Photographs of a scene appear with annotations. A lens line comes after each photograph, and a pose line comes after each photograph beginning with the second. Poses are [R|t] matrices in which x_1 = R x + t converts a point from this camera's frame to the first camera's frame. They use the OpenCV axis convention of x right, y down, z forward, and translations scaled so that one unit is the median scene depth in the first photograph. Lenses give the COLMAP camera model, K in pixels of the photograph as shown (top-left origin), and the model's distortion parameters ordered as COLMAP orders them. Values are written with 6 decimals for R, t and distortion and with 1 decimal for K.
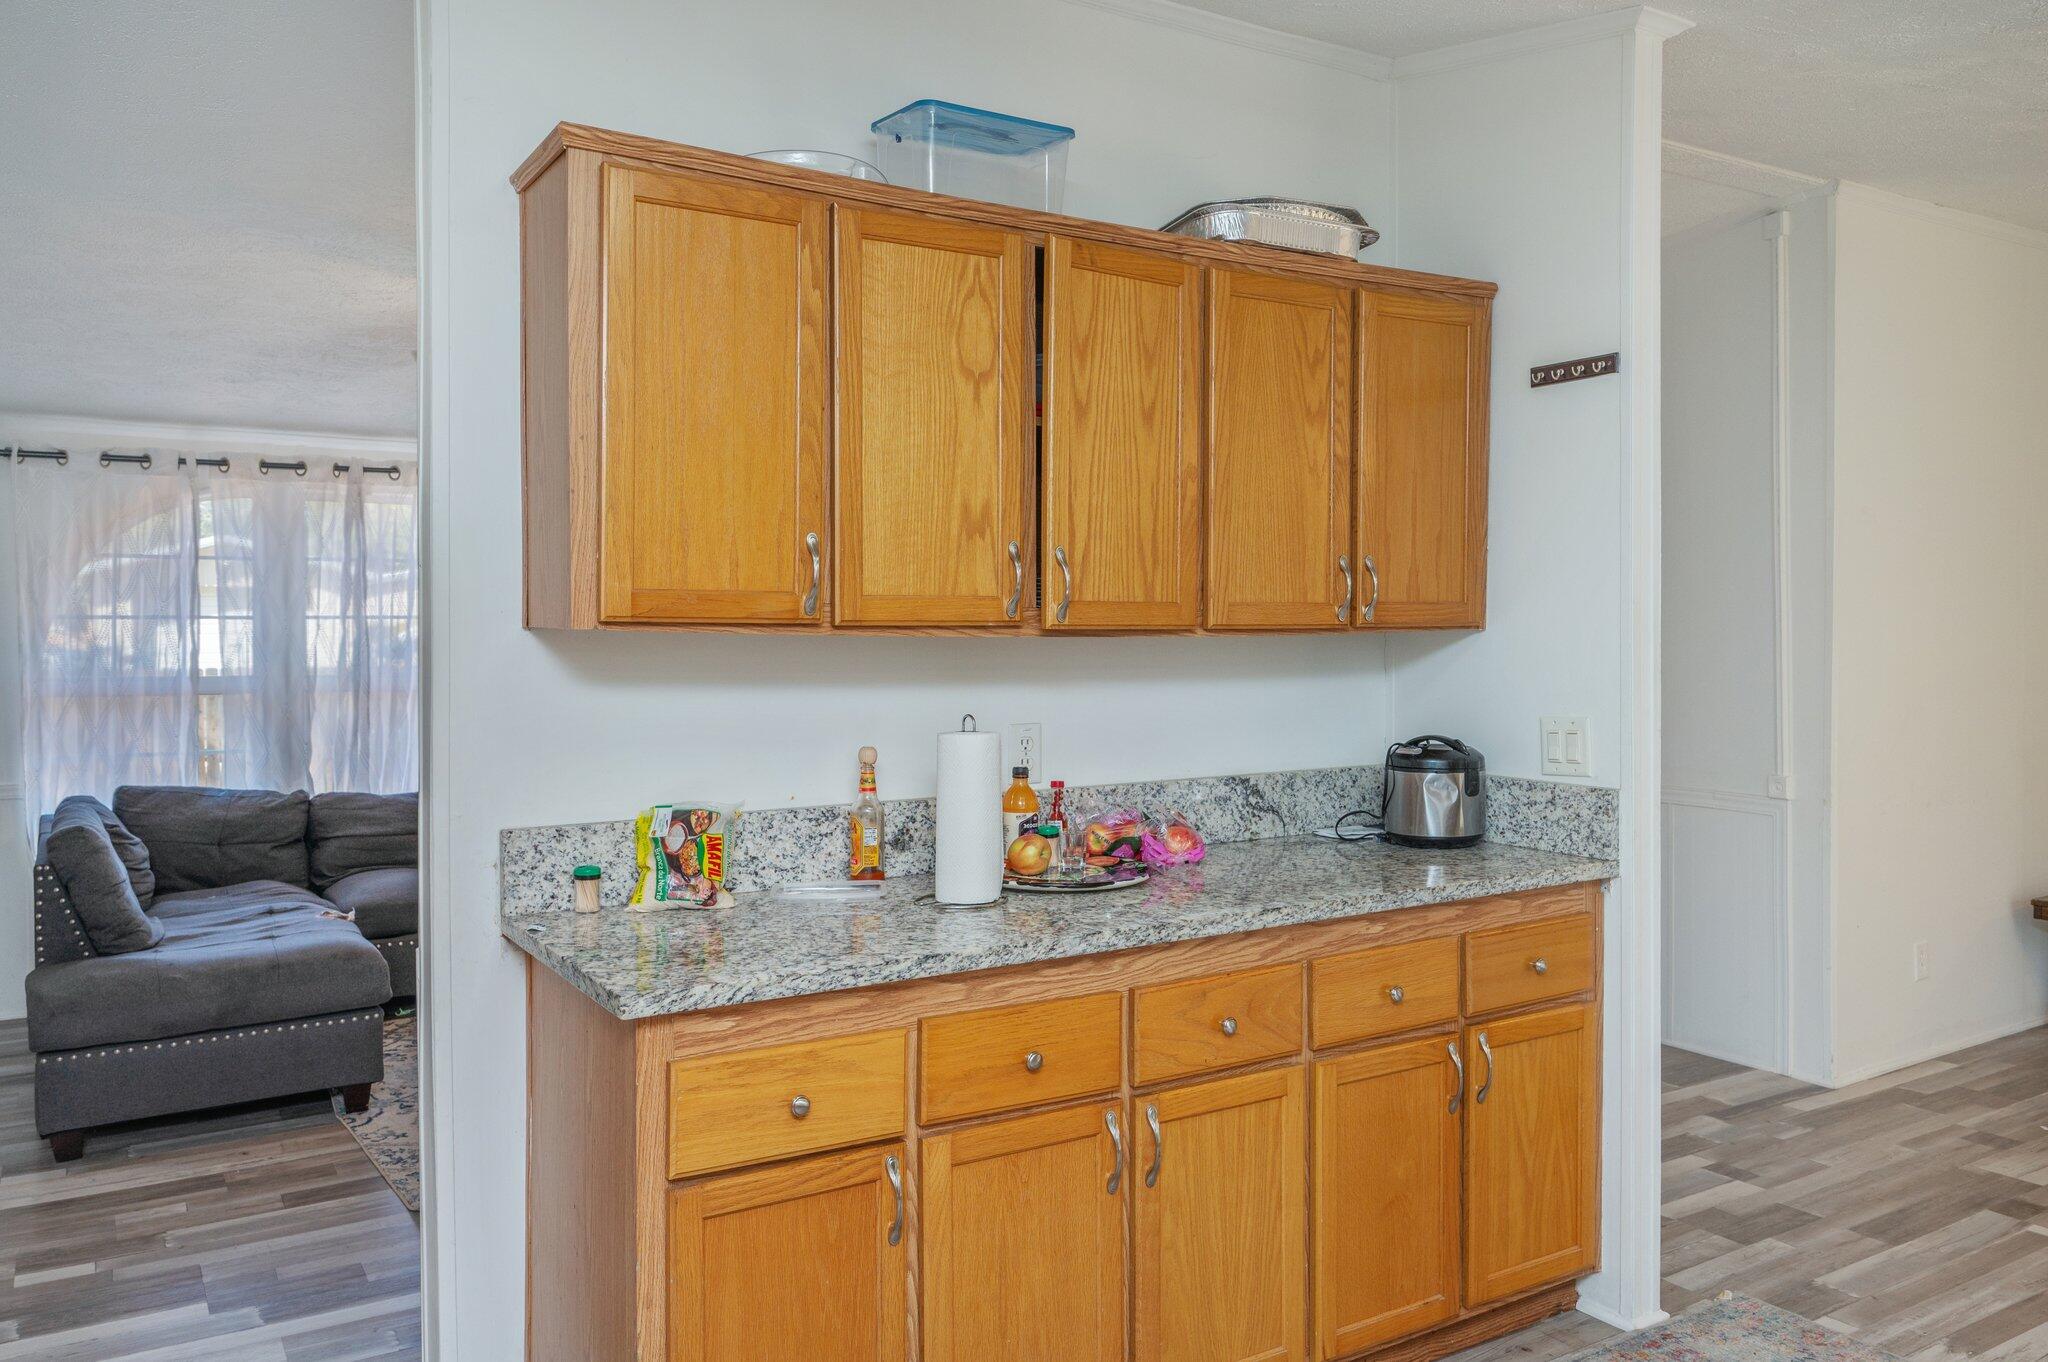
lens RADIAL K [[1550.1, 0, 1040.2], [0, 1550.1, 638.9], [0, 0, 1]] dist [-0.015826, 0.009185]
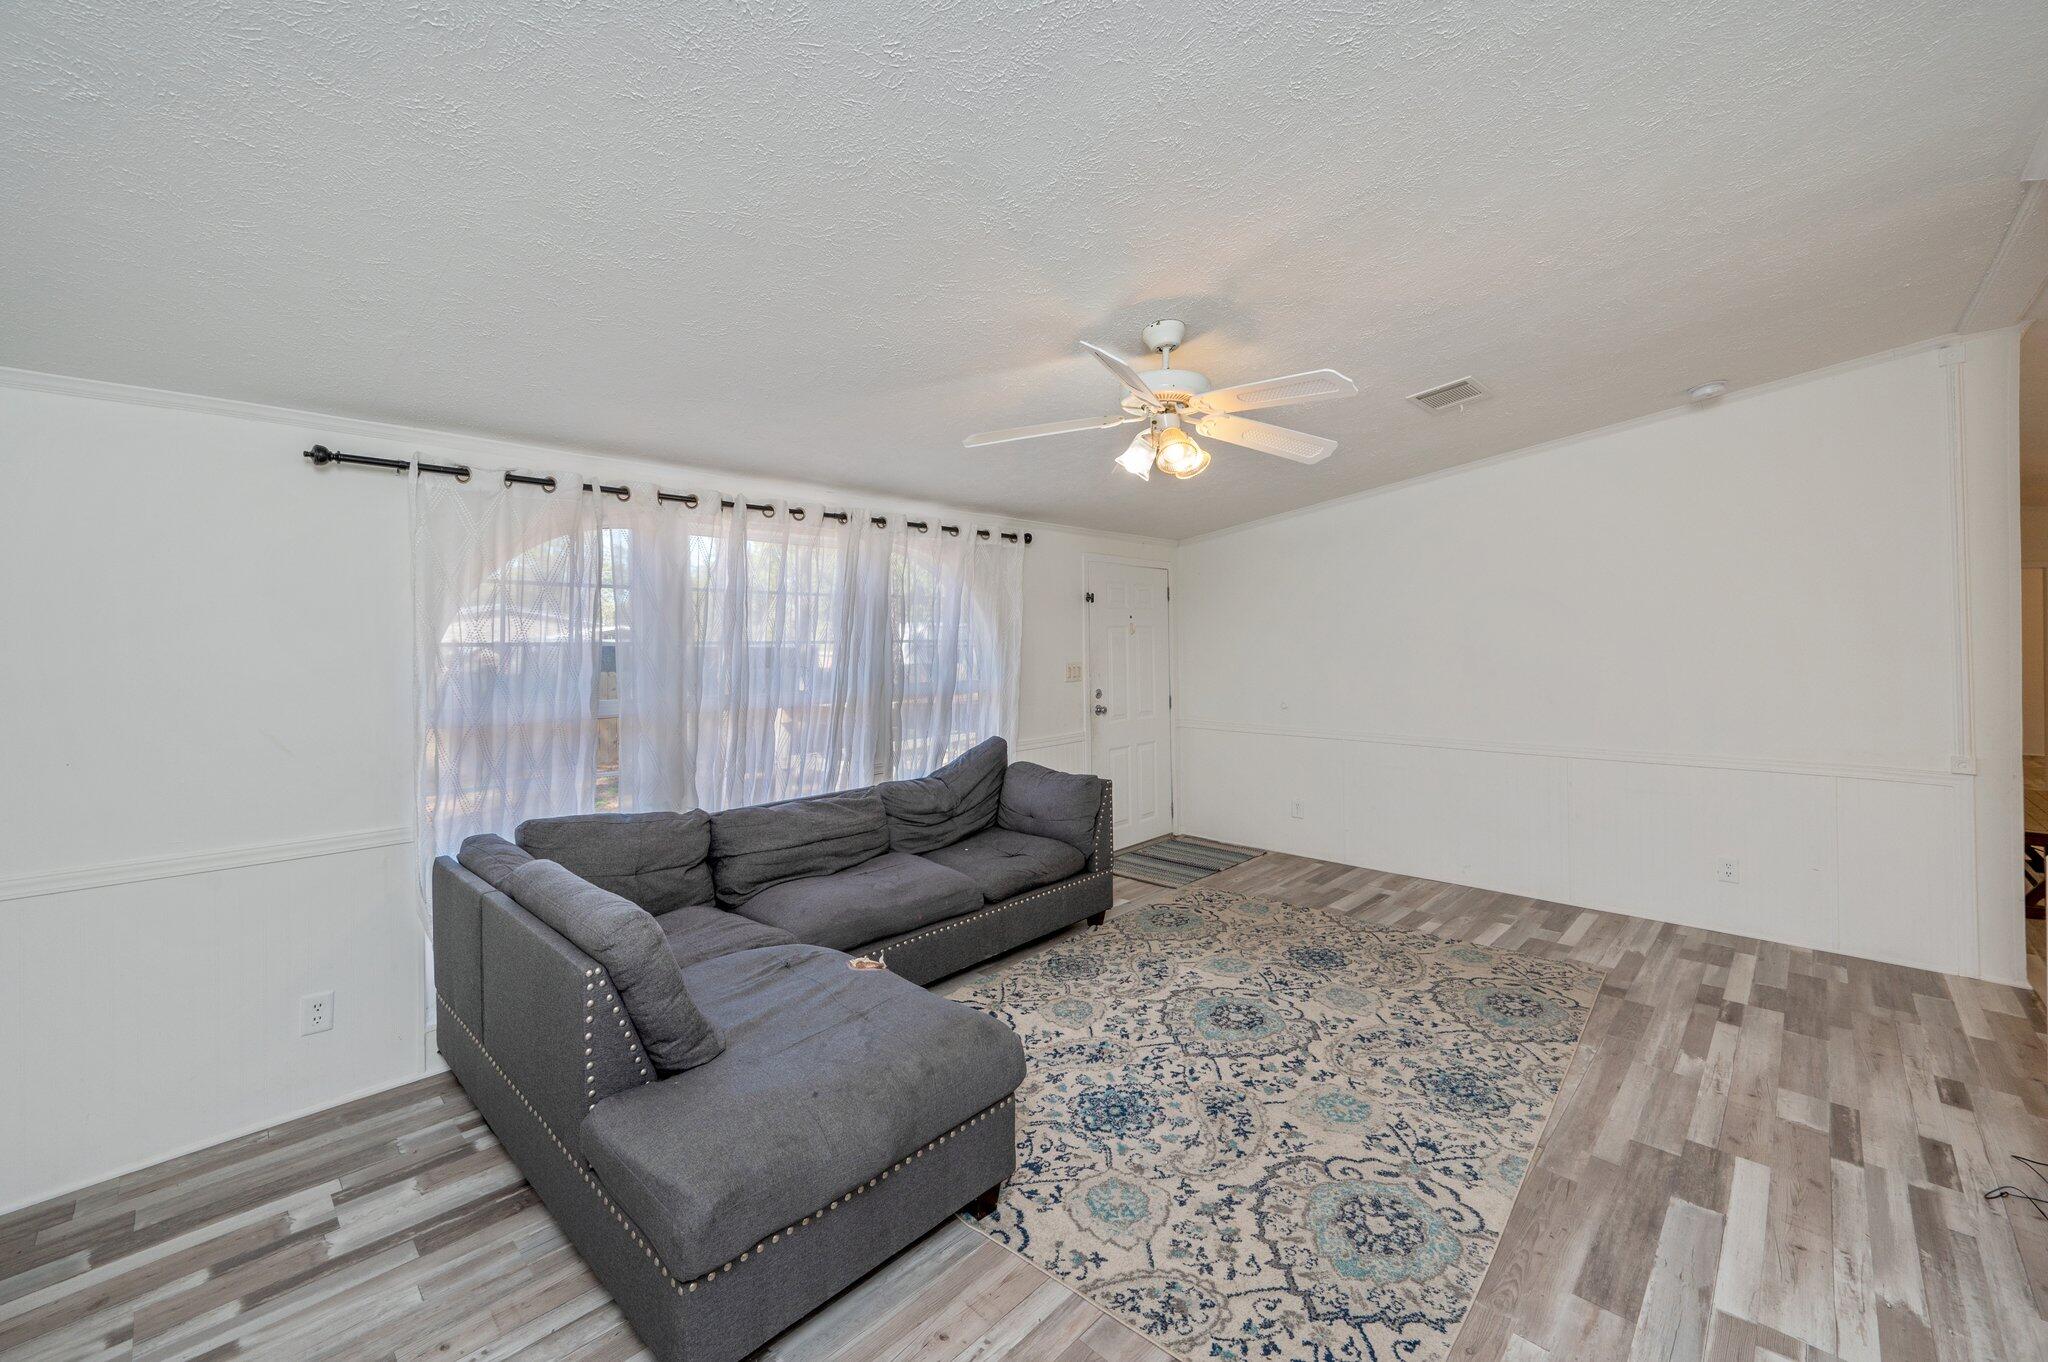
lens RADIAL K [[827.7, 0, 1032.8], [0, 827.7, 632.1], [0, 0, 1]] dist [0.000305, -0.000717]
pose [[0.968010, -0.002153, 0.250902, -0.768853], [0.006965, 0.999808, -0.018291, -0.018651], [-0.250815, 0.019453, 0.967840, 0.772112]]
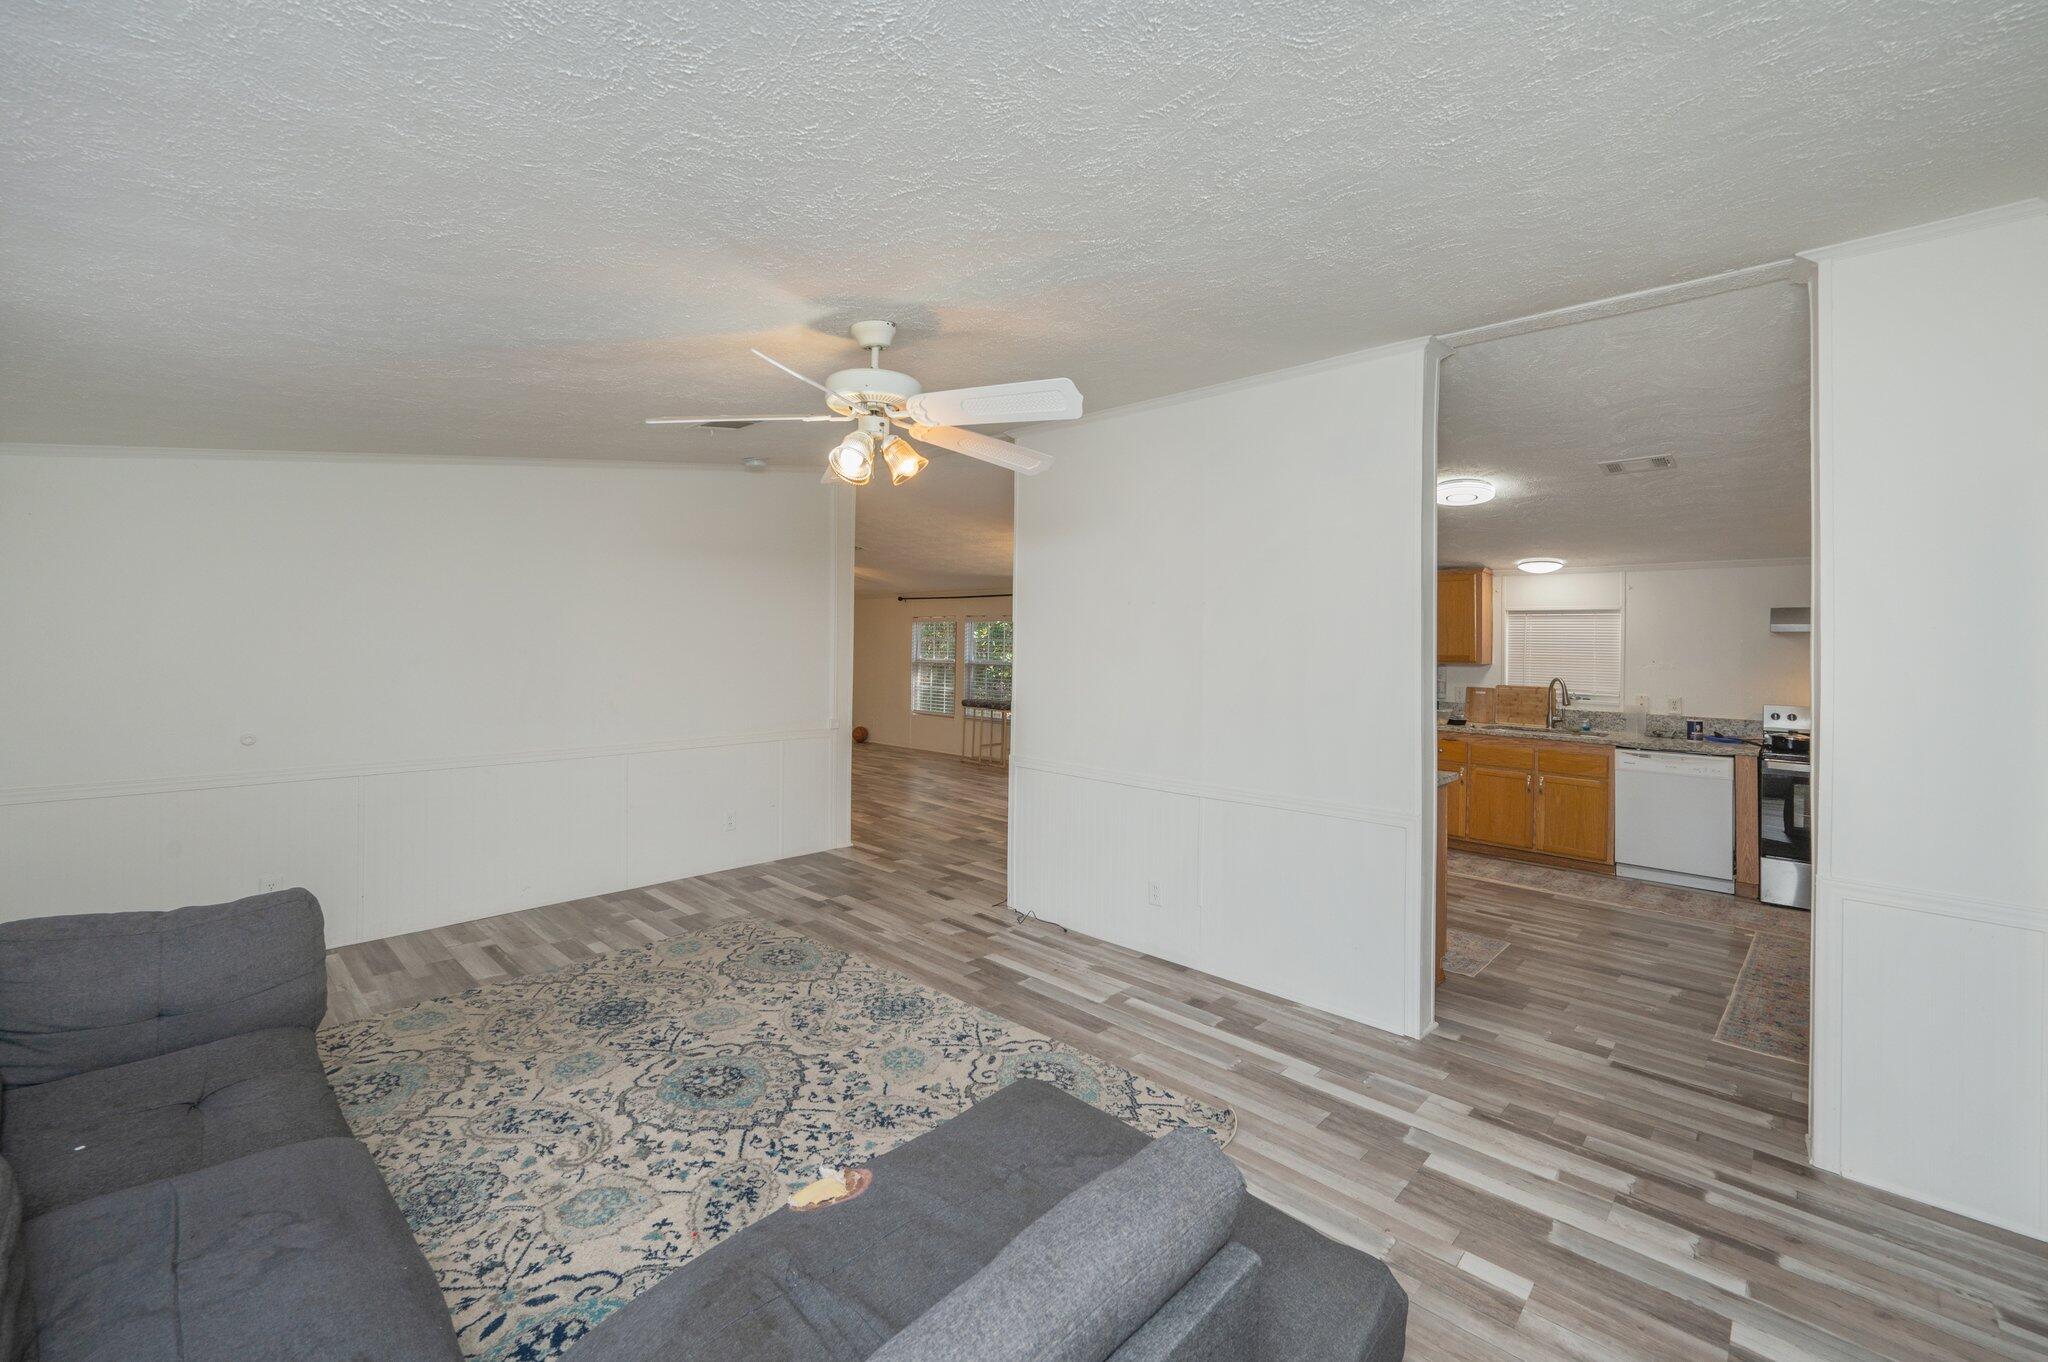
lens RADIAL K [[827.7, 0, 1032.4], [0, 827.7, 628.3], [0, 0, 1]] dist [0.000305, -0.000717]
pose [[-0.252555, 0.016346, 0.967444, -1.234354], [-0.008561, 0.999780, -0.019127, -0.038539], [-0.967545, -0.013113, -0.252360, 1.603635]]
